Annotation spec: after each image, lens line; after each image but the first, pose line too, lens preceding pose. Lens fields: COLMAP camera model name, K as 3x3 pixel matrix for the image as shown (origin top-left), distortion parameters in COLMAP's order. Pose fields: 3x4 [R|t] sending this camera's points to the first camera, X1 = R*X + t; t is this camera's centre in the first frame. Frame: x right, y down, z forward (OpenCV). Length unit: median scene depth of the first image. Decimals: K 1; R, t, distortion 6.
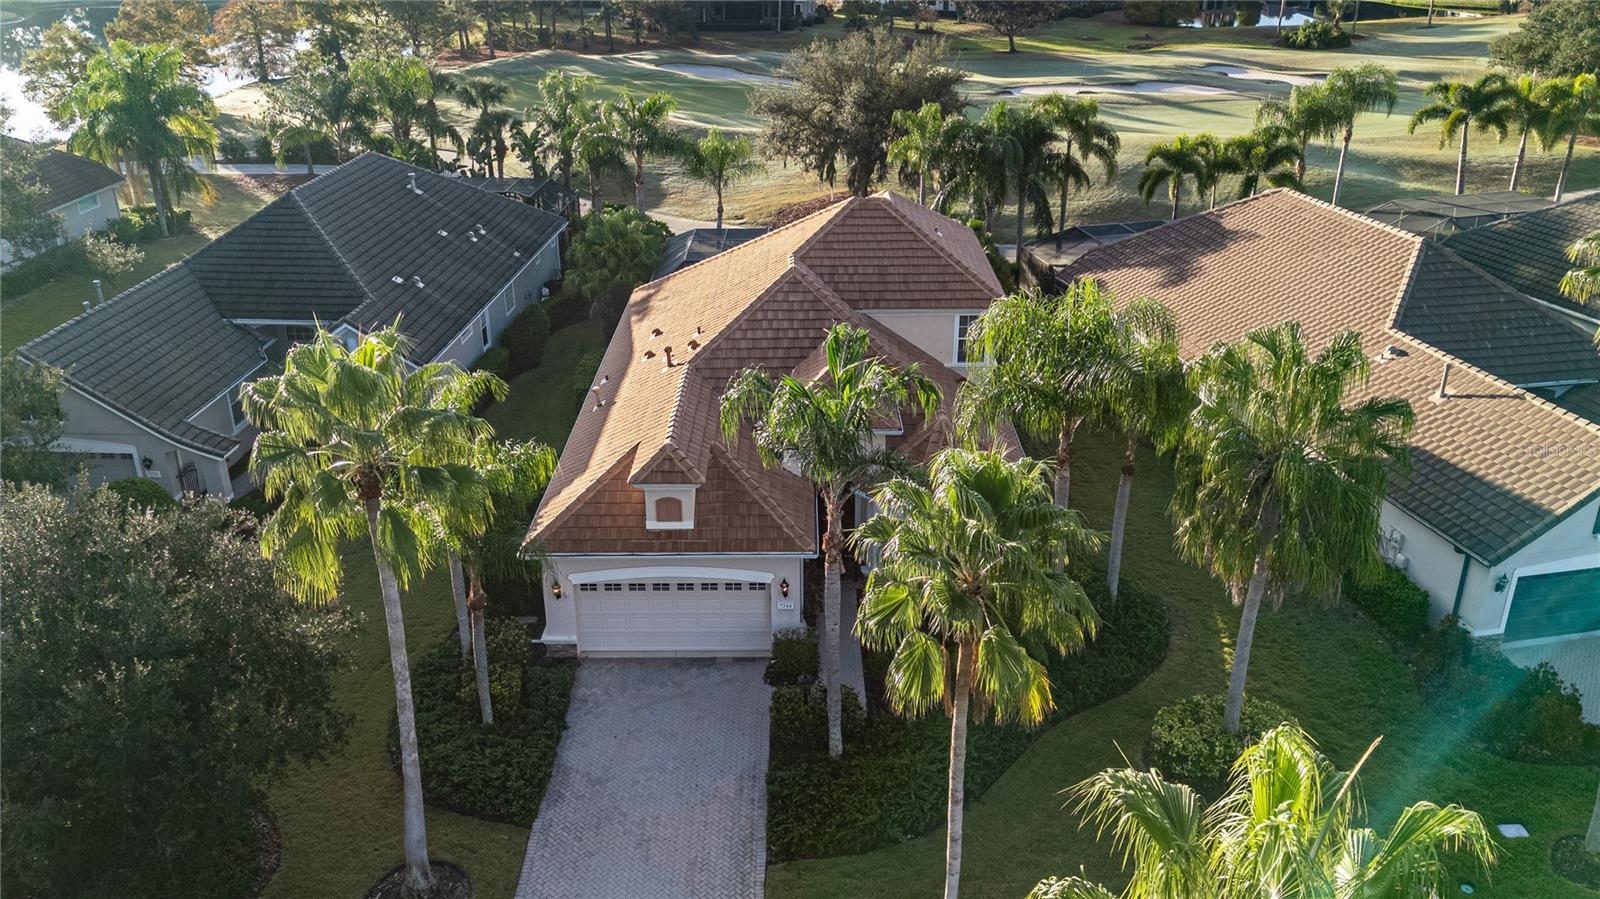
lens RADIAL K [[1193.1, 0, 800.0], [0, 1193.1, 449.5], [0, 0, 1]] dist [-0.002347, -0.001367]
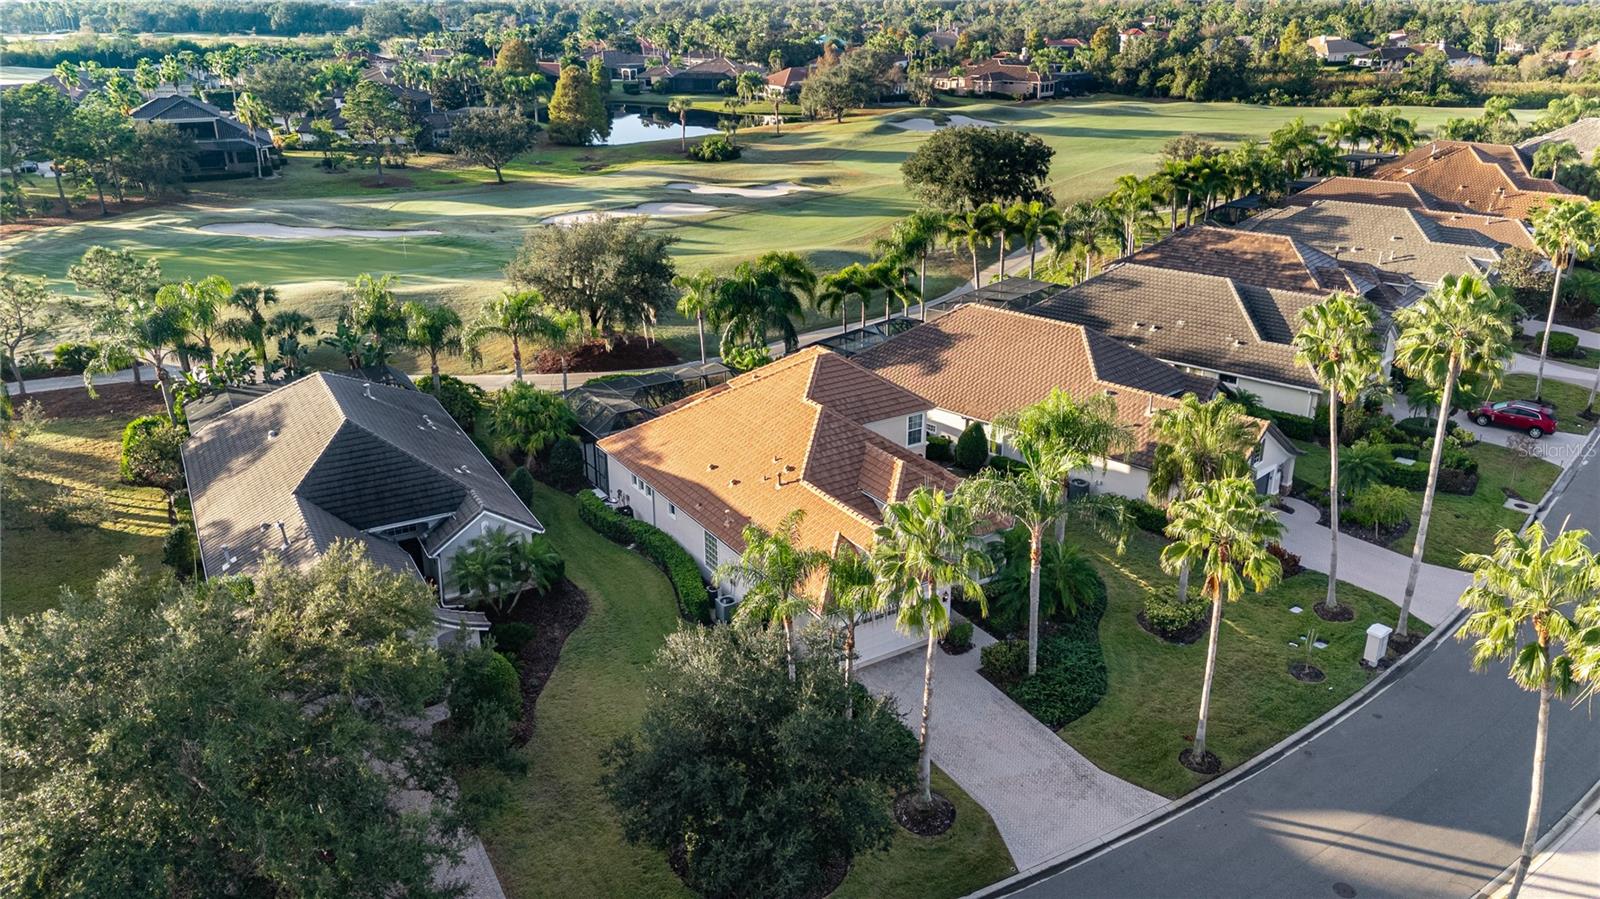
lens RADIAL K [[1118.1, 0, 800.0], [0, 1118.1, 449.5], [0, 0, 1]] dist [0.076492, -0.080599]
pose [[0.837848, -0.195277, 0.509782, -0.482768], [0.221691, 0.975074, 0.009153, -0.073404], [-0.498862, 0.105345, 0.860255, -0.136620]]
